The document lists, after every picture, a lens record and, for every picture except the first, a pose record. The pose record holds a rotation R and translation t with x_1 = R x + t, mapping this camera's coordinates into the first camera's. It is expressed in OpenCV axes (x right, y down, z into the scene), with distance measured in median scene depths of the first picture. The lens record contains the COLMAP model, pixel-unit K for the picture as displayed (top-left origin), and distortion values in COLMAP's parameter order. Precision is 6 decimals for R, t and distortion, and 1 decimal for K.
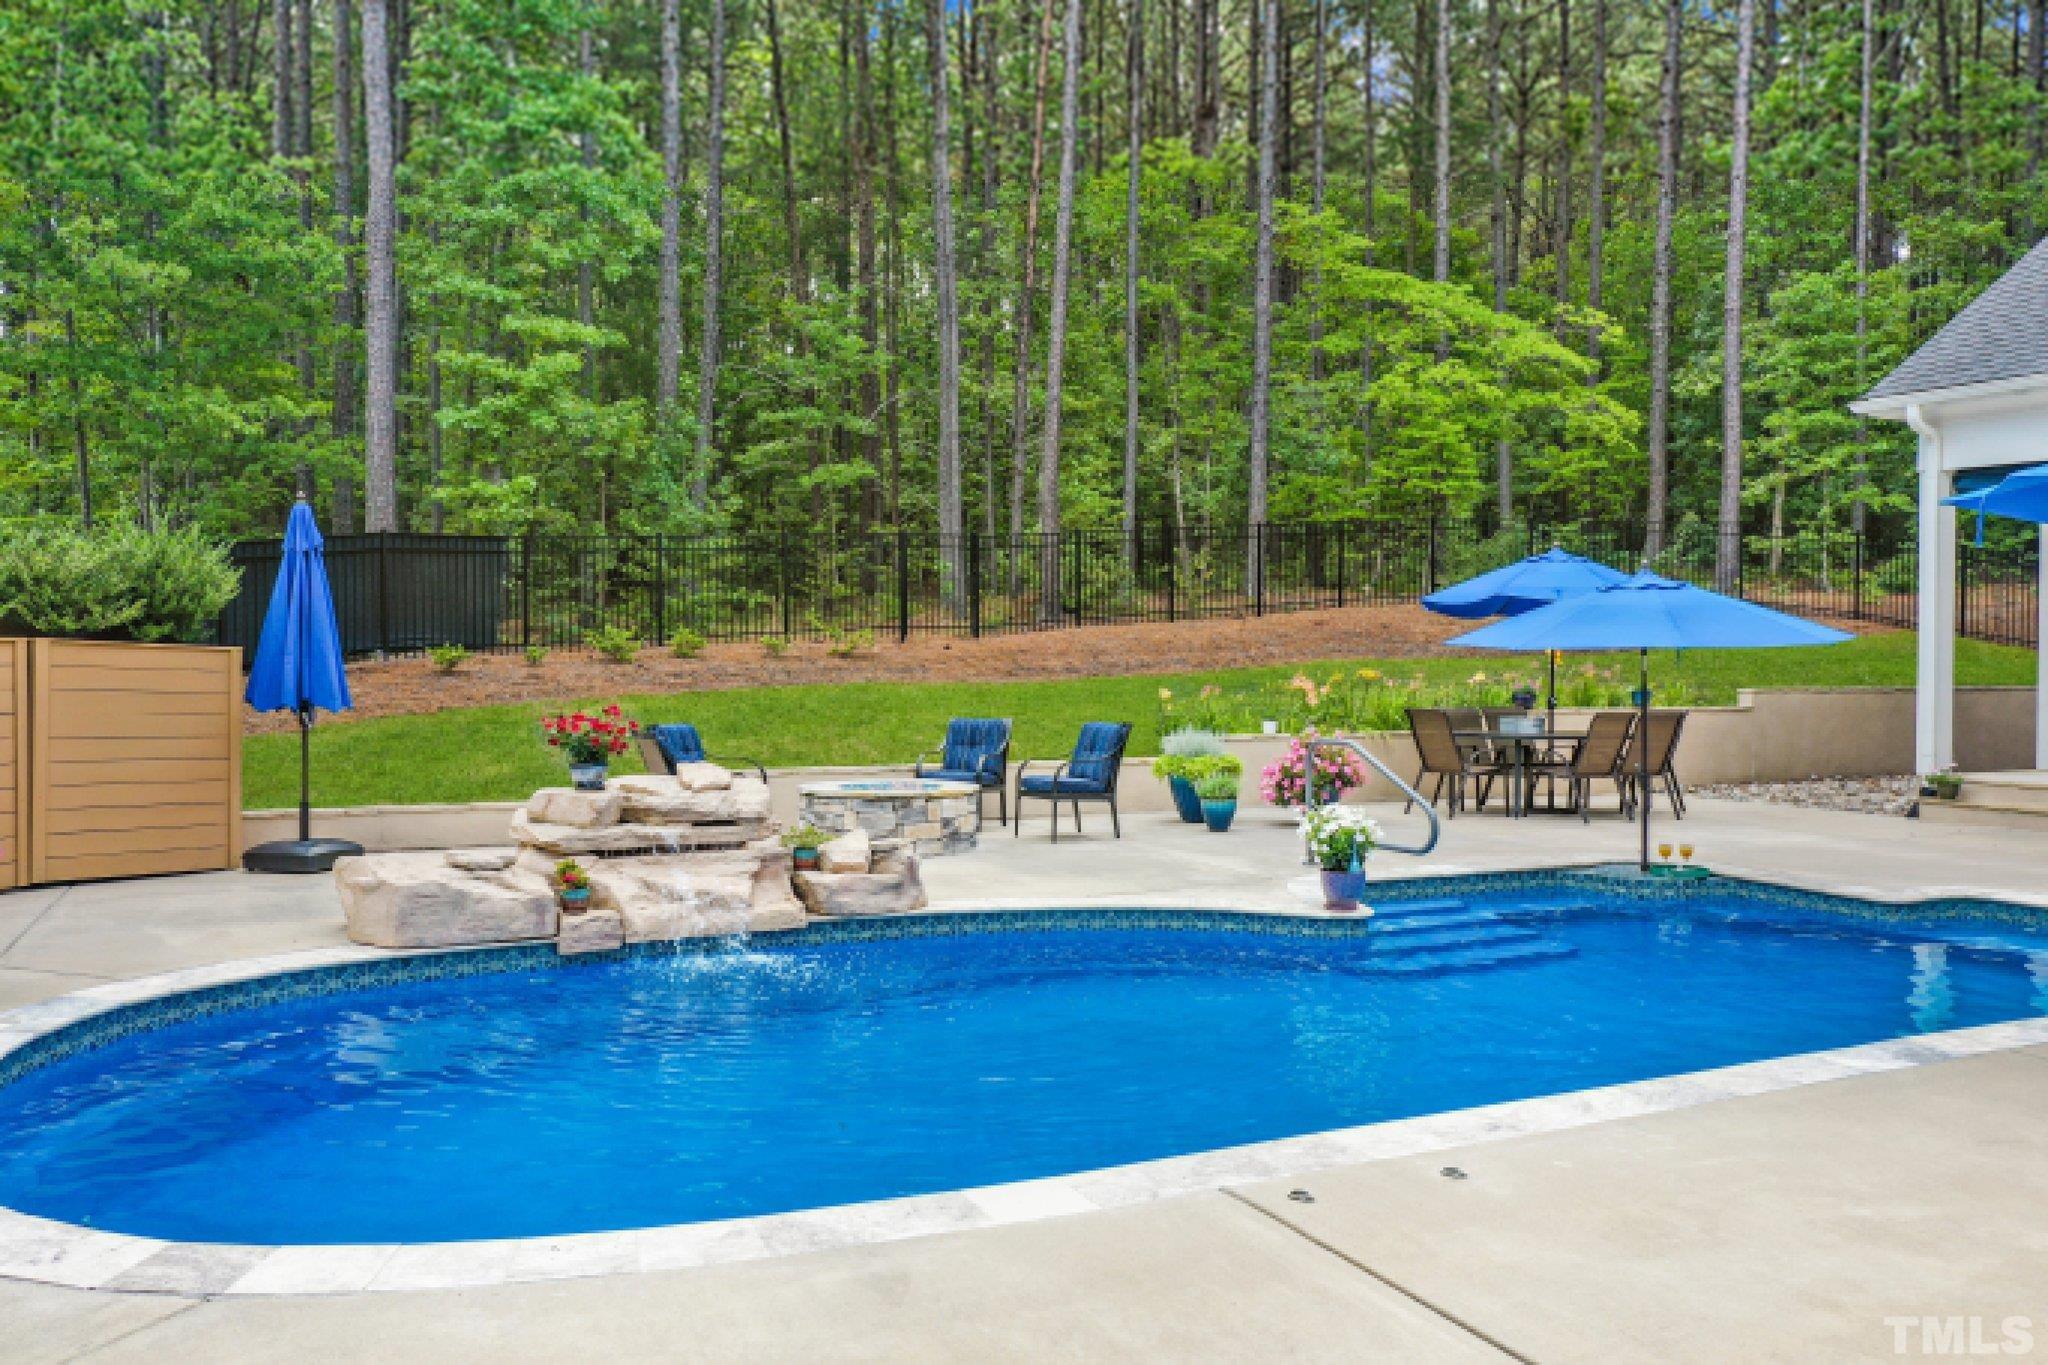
lens RADIAL K [[1645.8, 0, 1029.0], [0, 1645.8, 679.9], [0, 0, 1]] dist [0.008983, 0.001822]
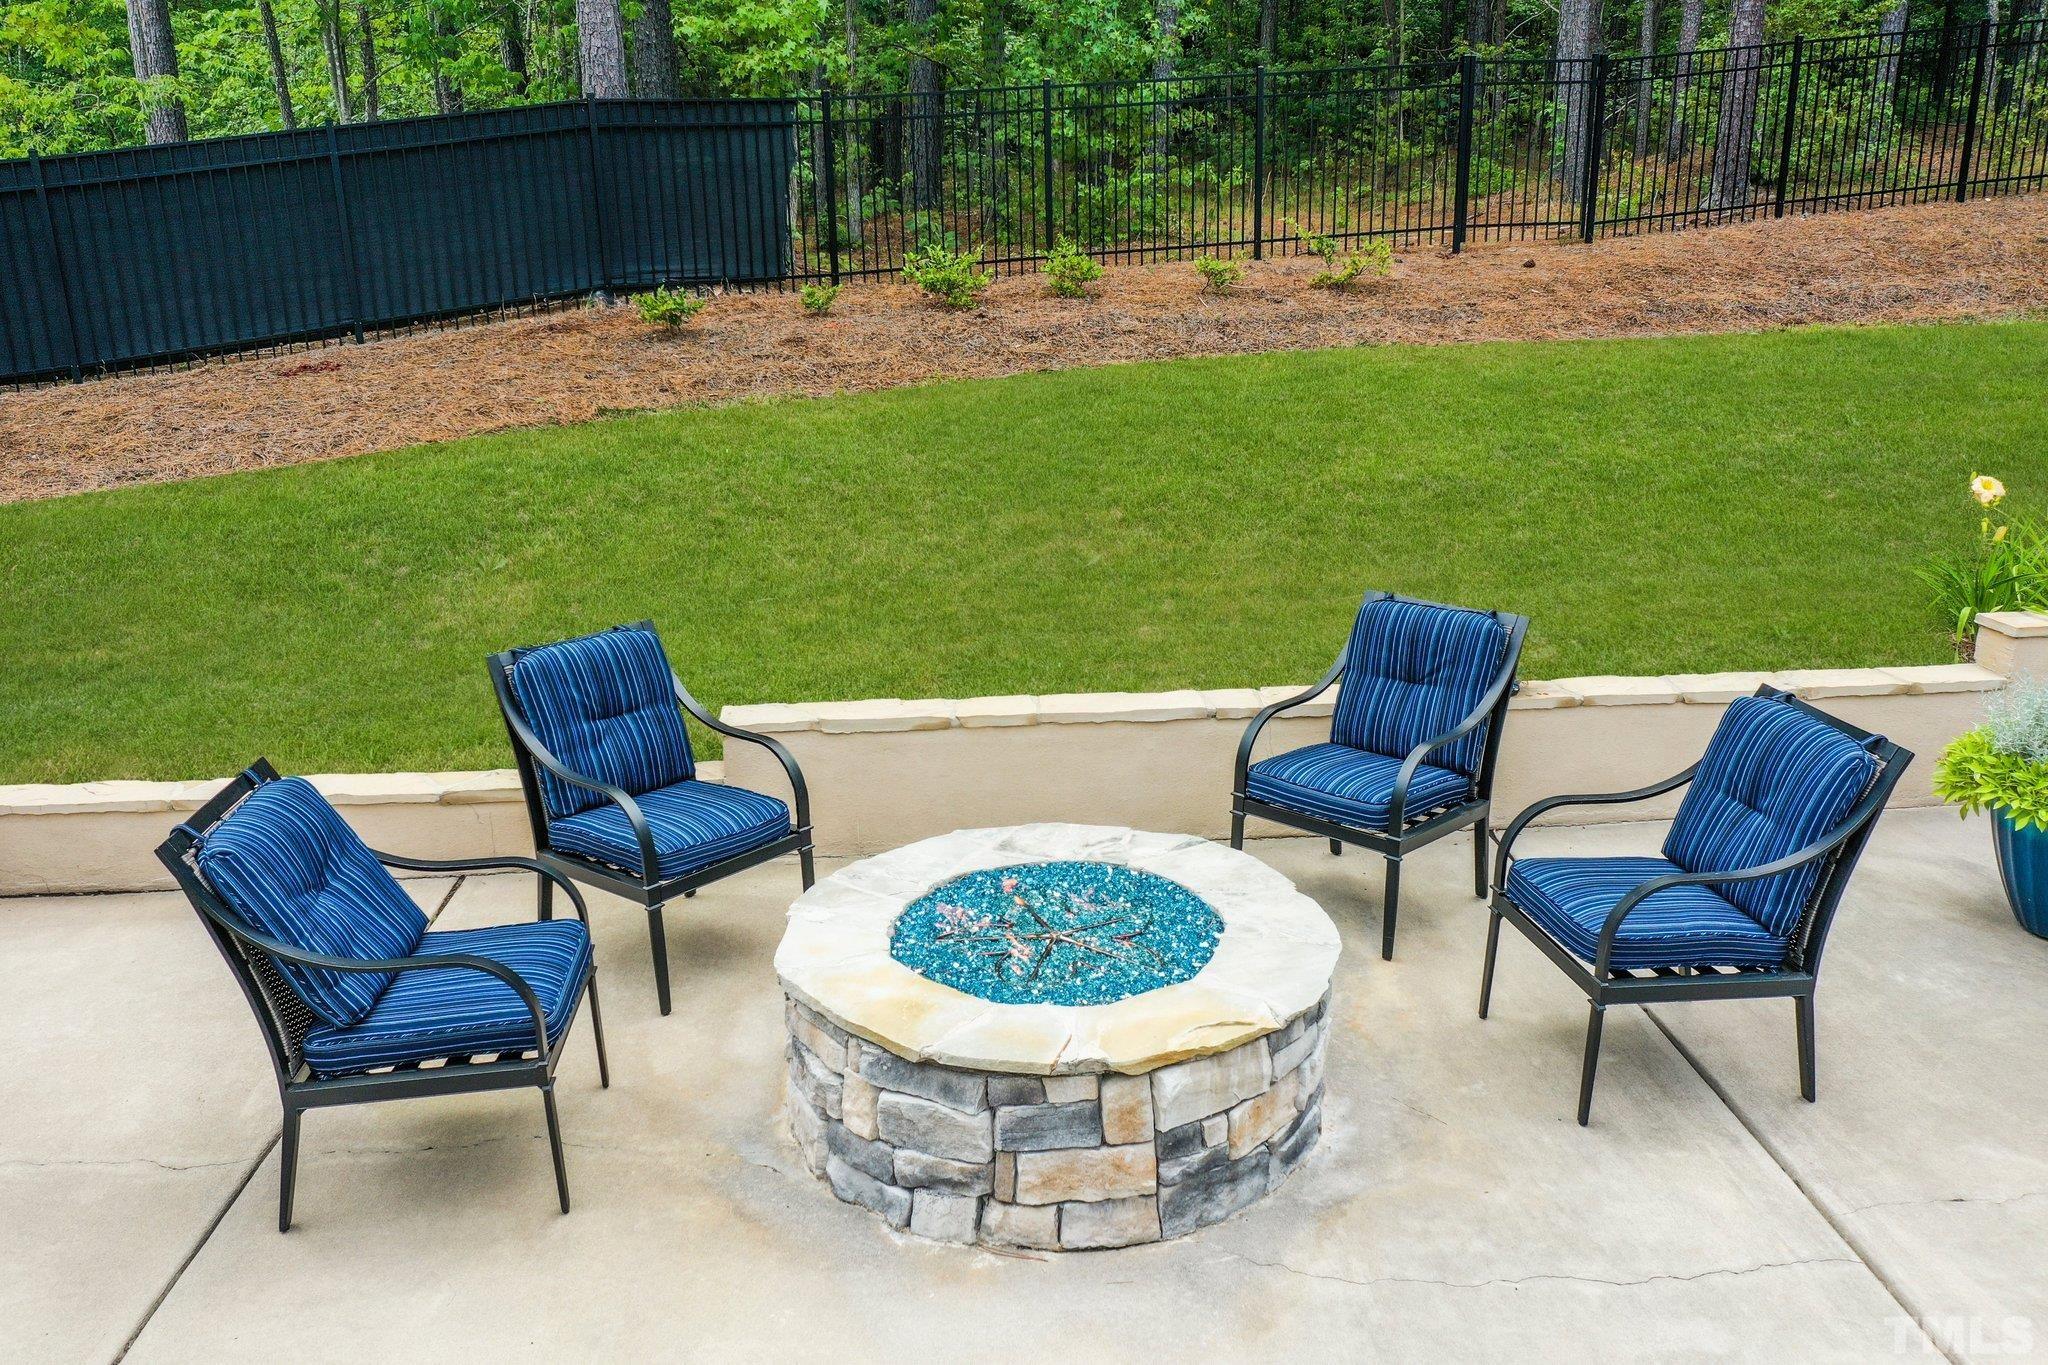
lens RADIAL K [[1645.8, 0, 1002.8], [0, 1645.8, 692.2], [0, 0, 1]] dist [0.008983, 0.001822]
pose [[0.923031, 0.098824, -0.371817, 0.011146], [0.007264, 0.961797, 0.273666, -0.034793], [0.384657, -0.255303, 0.887051, 0.356950]]
